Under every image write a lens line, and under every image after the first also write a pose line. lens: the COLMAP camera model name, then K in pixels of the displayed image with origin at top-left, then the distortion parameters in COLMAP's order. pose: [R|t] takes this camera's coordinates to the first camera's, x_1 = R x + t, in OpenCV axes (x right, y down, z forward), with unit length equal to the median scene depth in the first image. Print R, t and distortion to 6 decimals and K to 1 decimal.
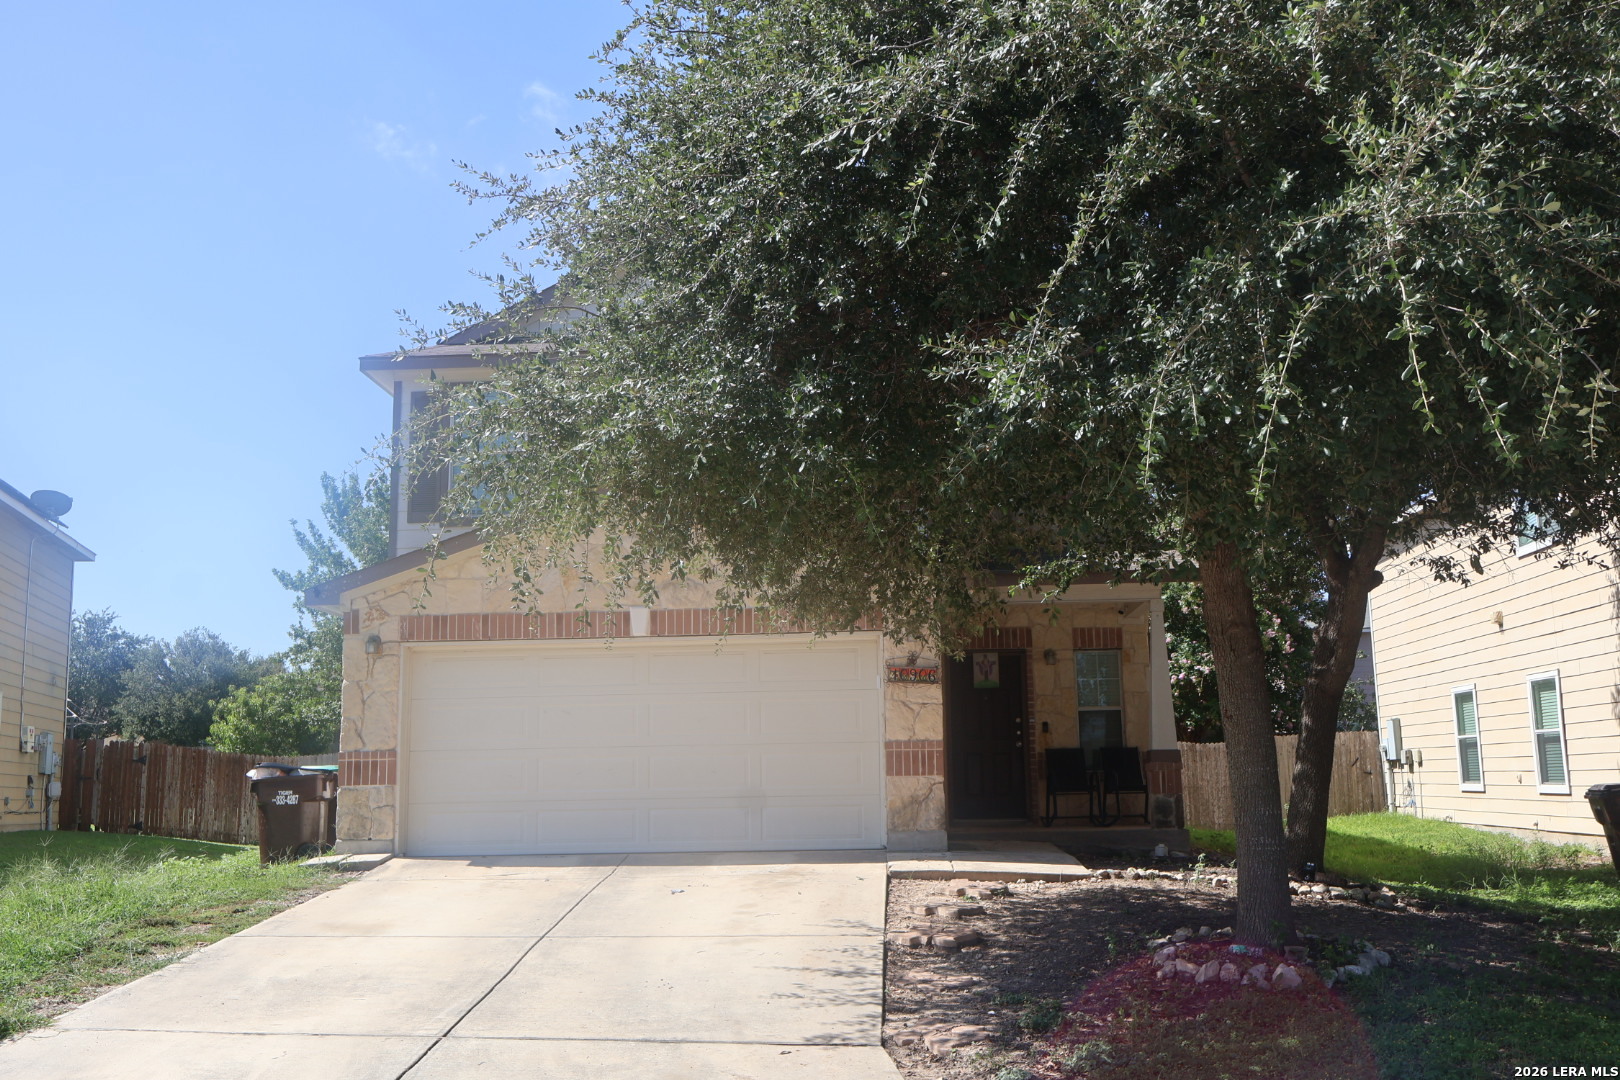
lens RADIAL K [[1483.3, 0, 810.0], [0, 1483.3, 540.0], [0, 0, 1]] dist [0.000489, 0.002893]
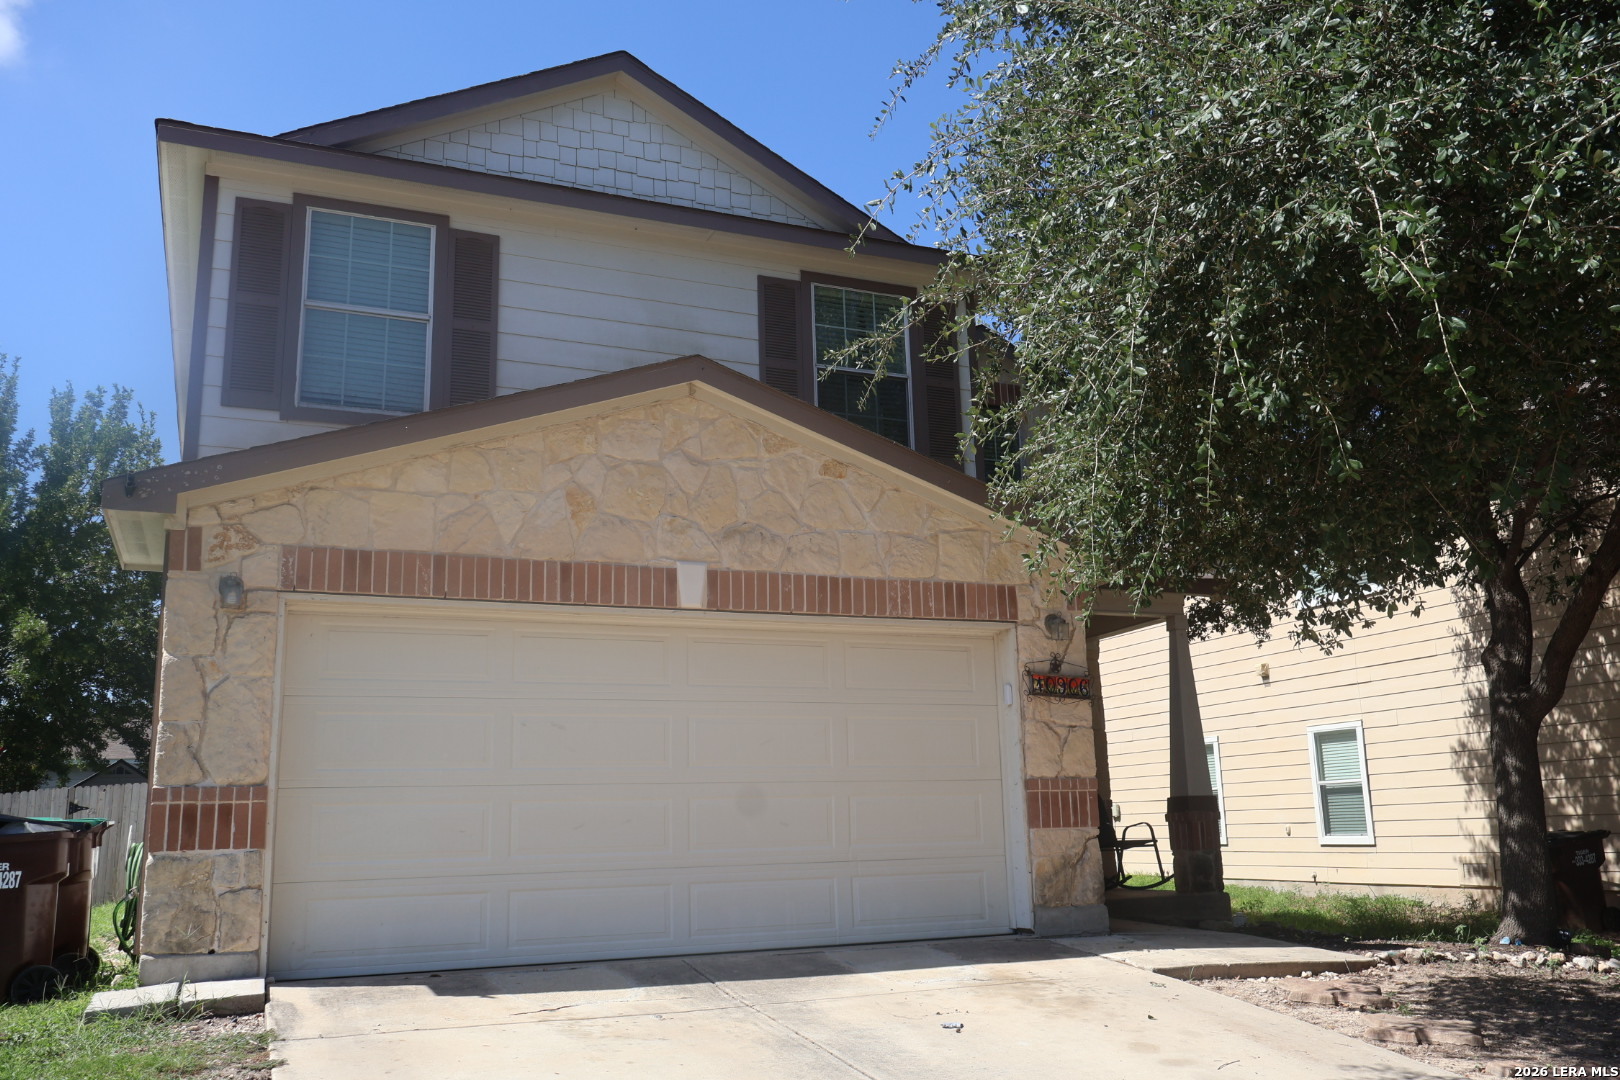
lens RADIAL K [[1342.4, 0, 810.0], [0, 1342.4, 540.0], [0, 0, 1]] dist [-0.016431, -0.002035]
pose [[0.892654, 0.089643, 0.441739, -0.326274], [-0.062778, 0.995198, -0.075098, 0.075718], [-0.446350, 0.039305, 0.893995, 0.462479]]
